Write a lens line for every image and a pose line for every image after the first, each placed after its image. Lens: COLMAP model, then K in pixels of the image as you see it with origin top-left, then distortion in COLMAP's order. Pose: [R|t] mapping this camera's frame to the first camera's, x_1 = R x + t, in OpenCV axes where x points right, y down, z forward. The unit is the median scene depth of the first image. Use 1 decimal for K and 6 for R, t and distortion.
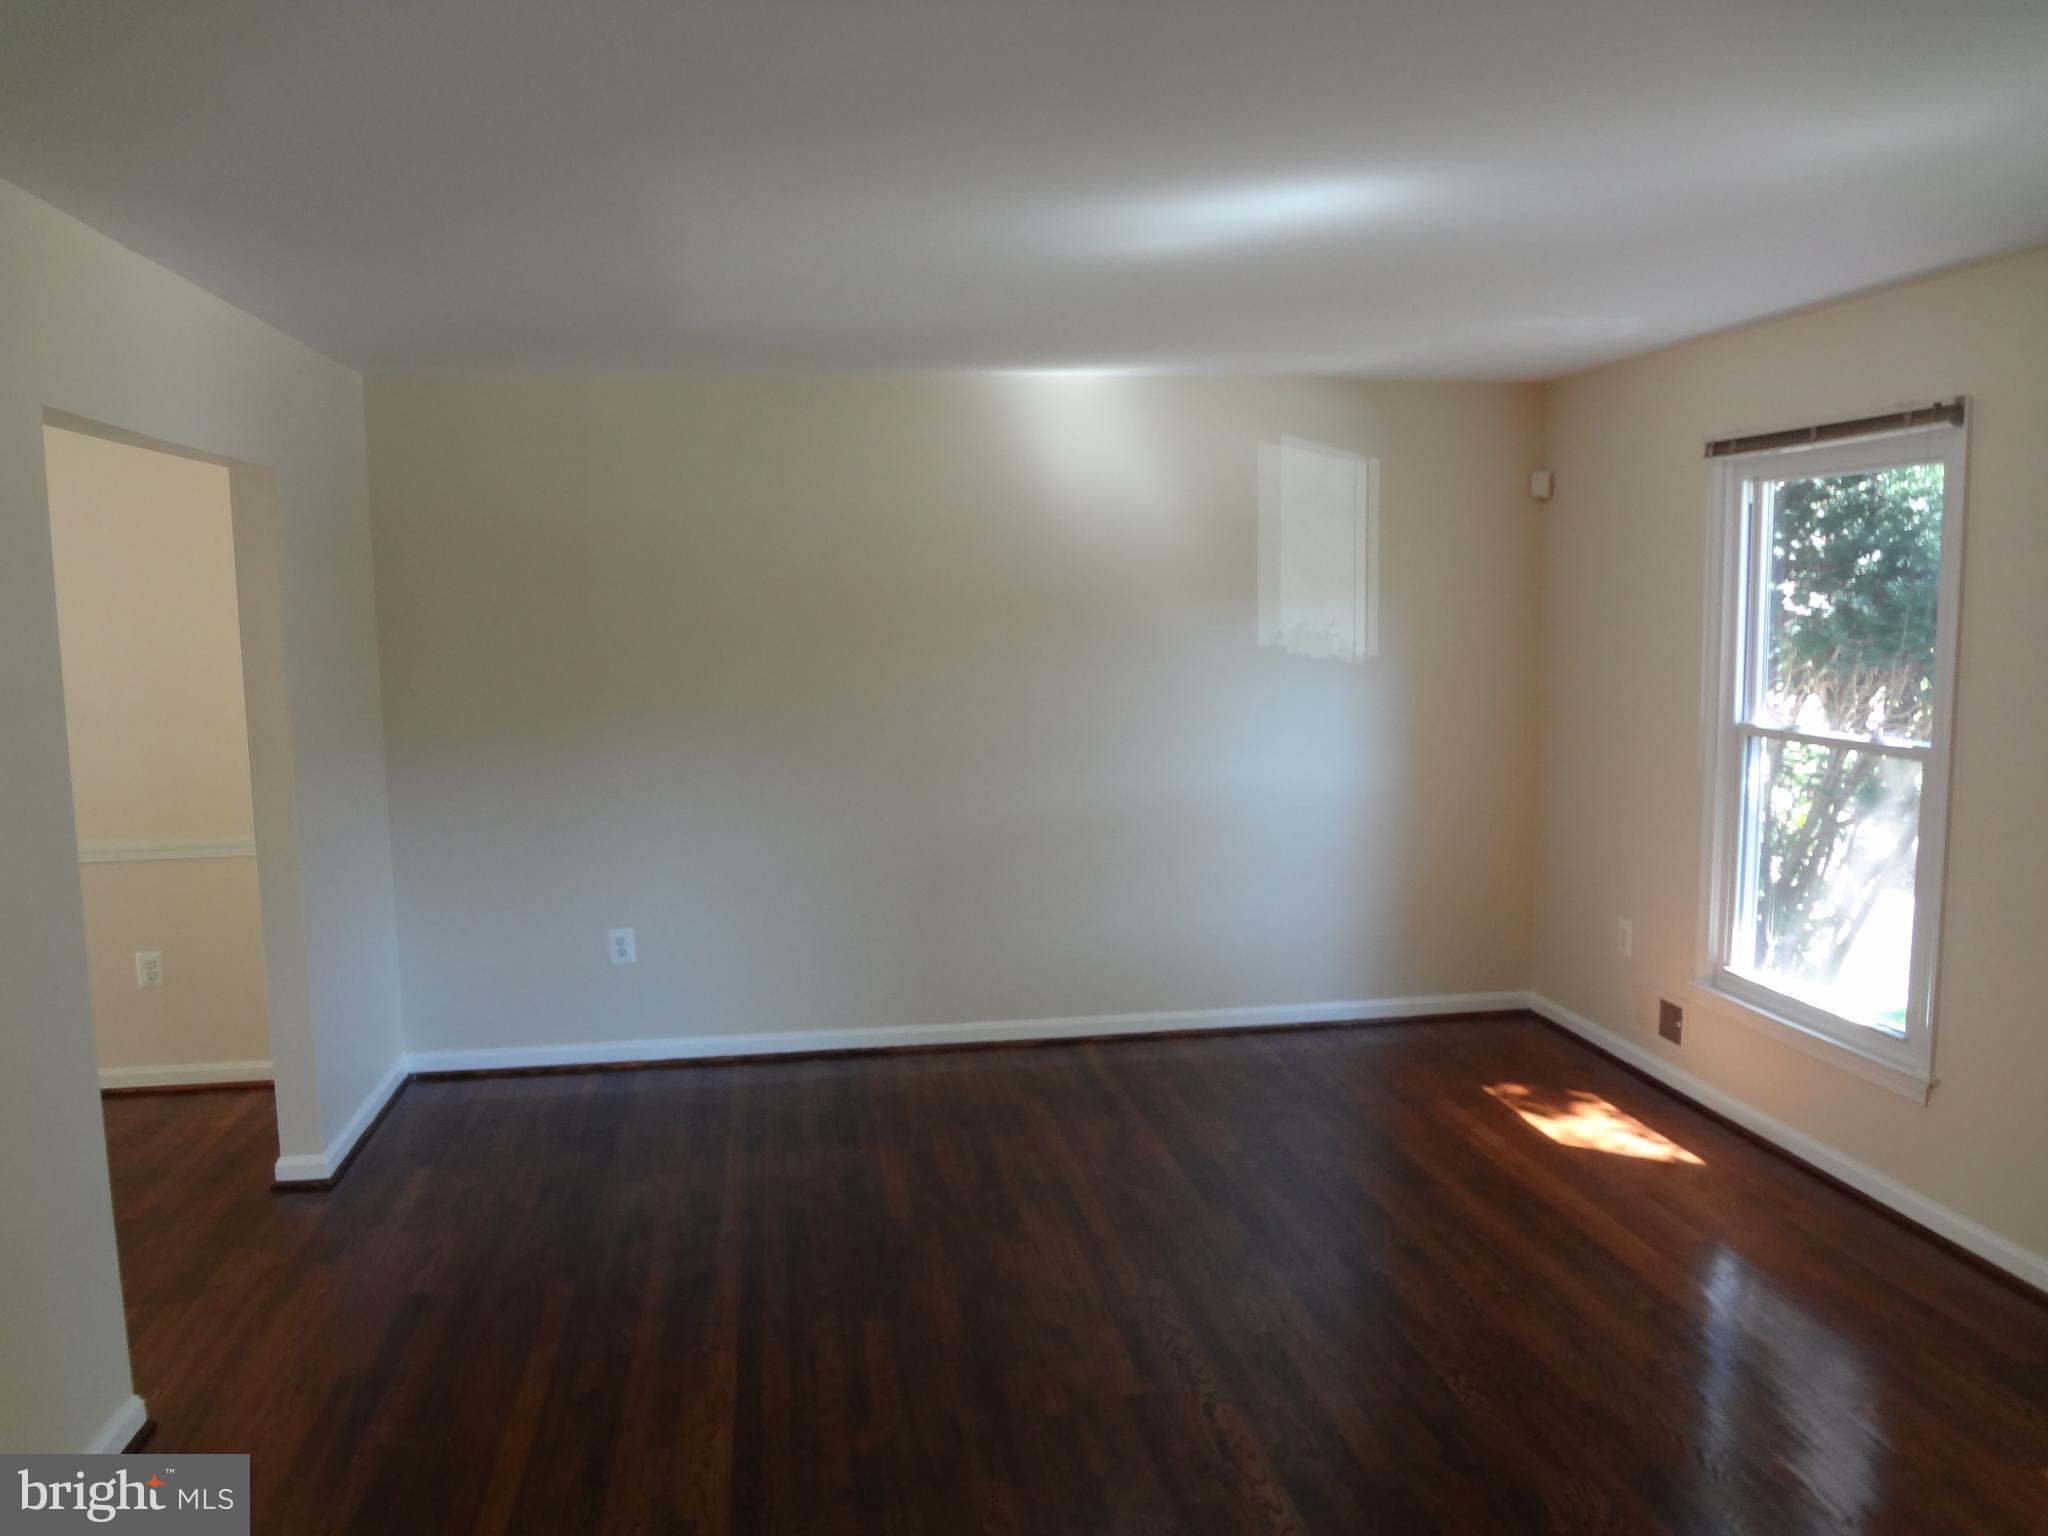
lens RADIAL K [[1523.8, 0, 1021.2], [0, 1523.8, 794.3], [0, 0, 1]] dist [-0.034593, -0.001377]
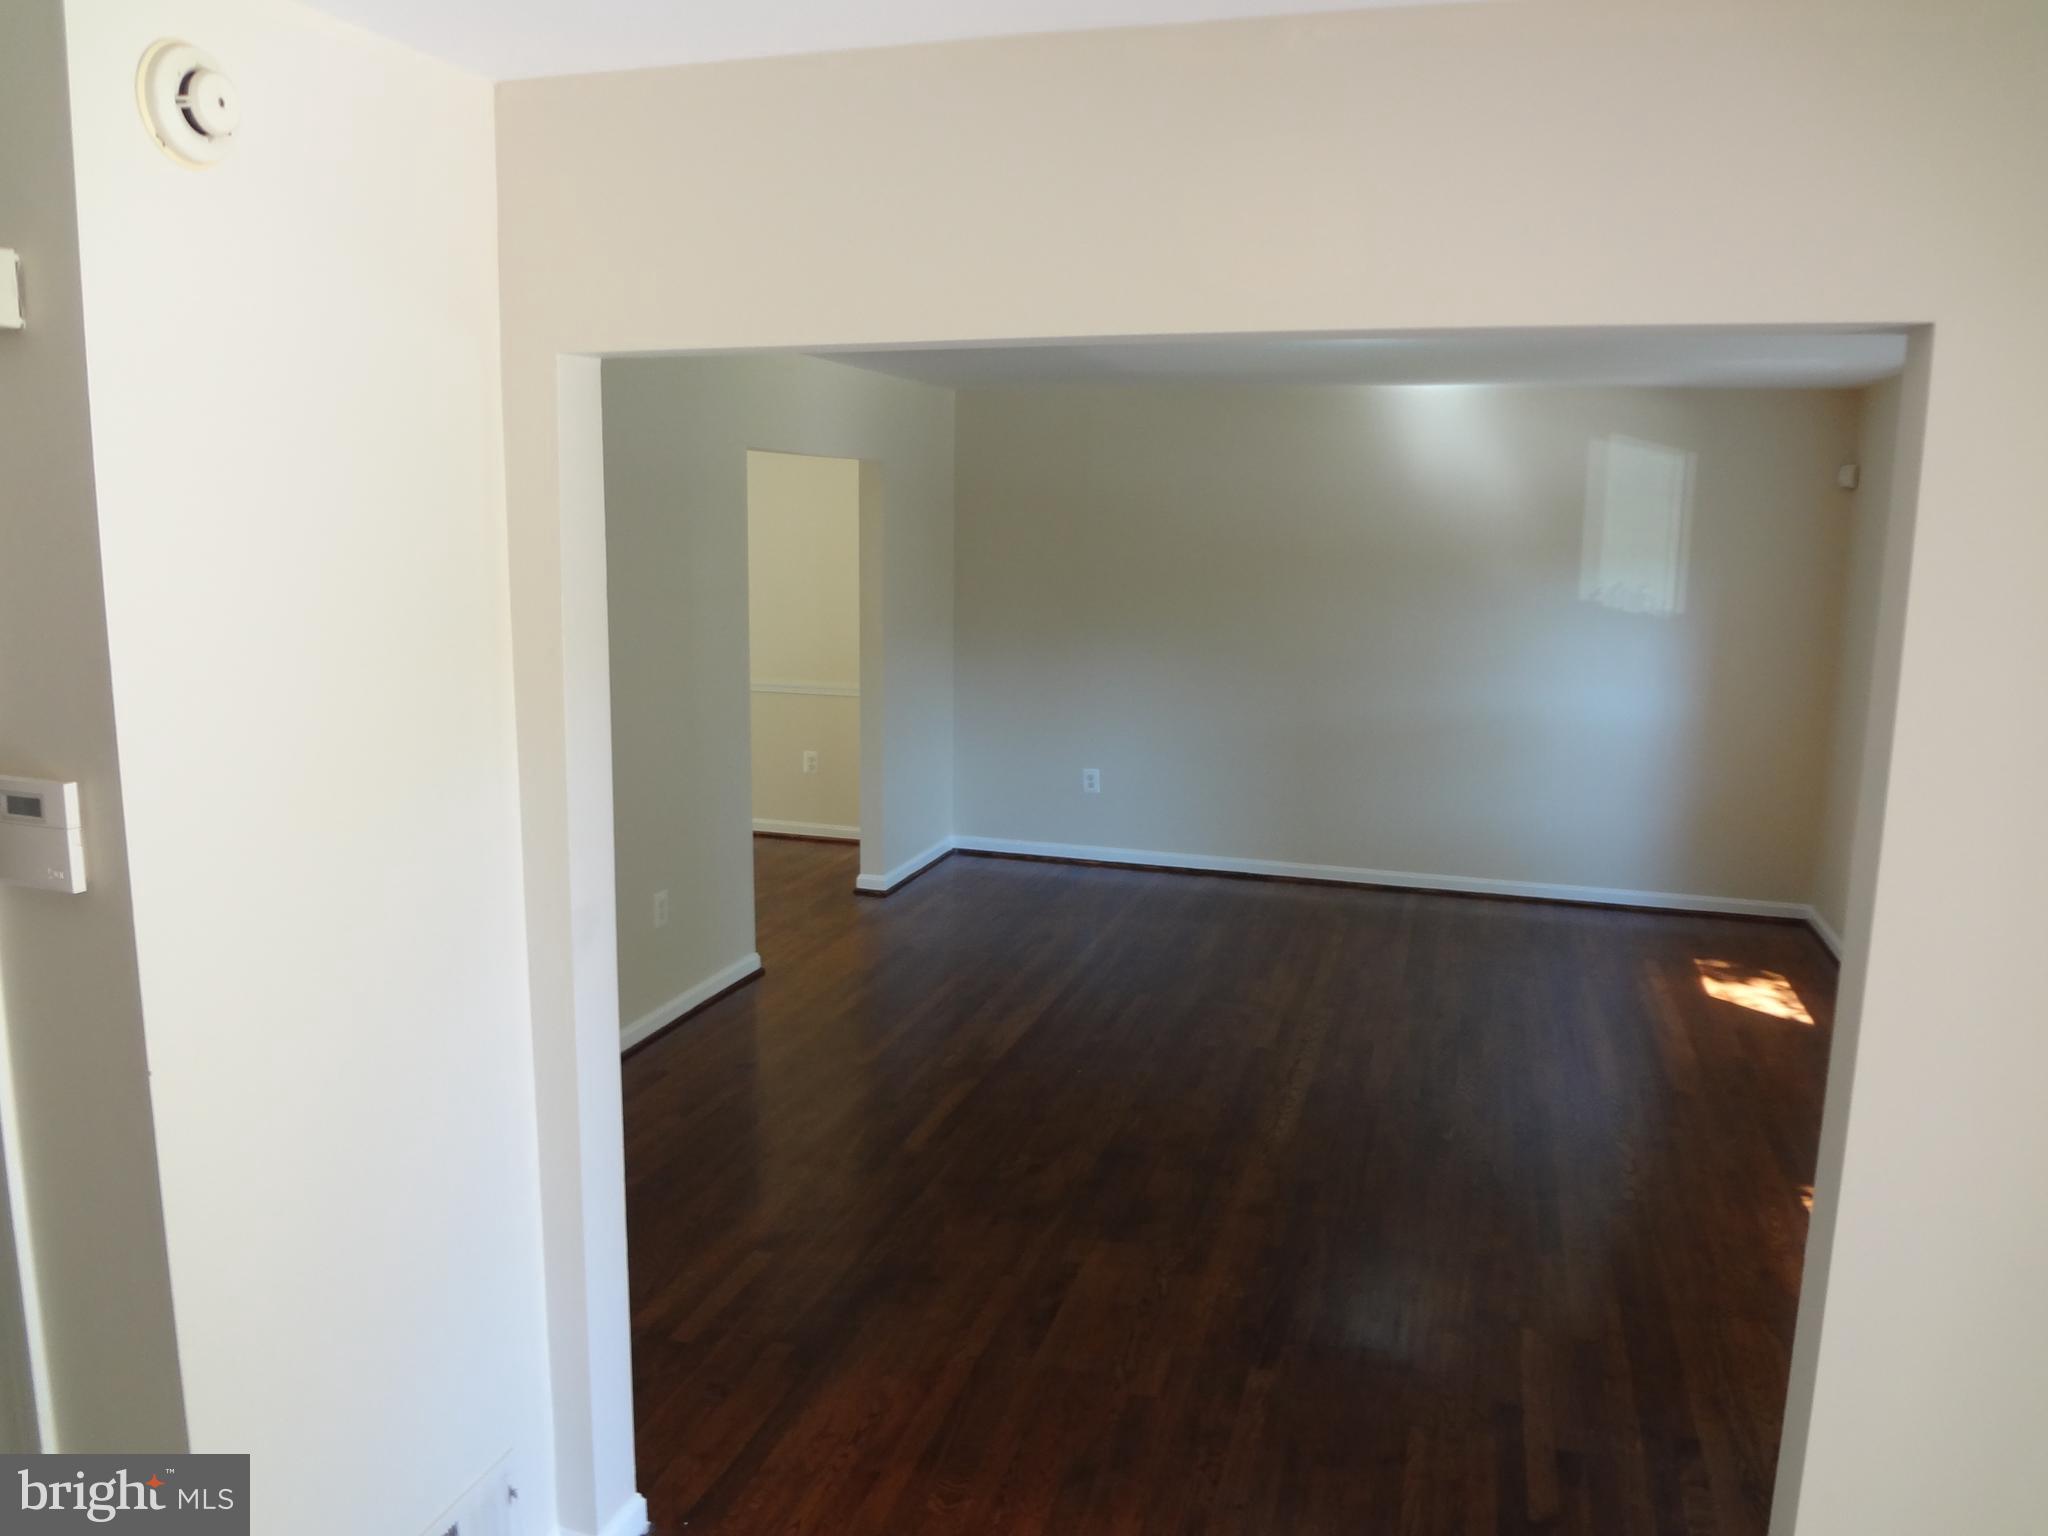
lens RADIAL K [[1511.0, 0, 1024.0], [0, 1511.0, 768.0], [0, 0, 1]] dist [-0.002277, -0.000400]
pose [[0.902733, 0.102685, -0.417766, 0.298590], [-0.087034, 0.994607, 0.056400, 0.011717], [0.421305, -0.014554, 0.906802, -0.363809]]
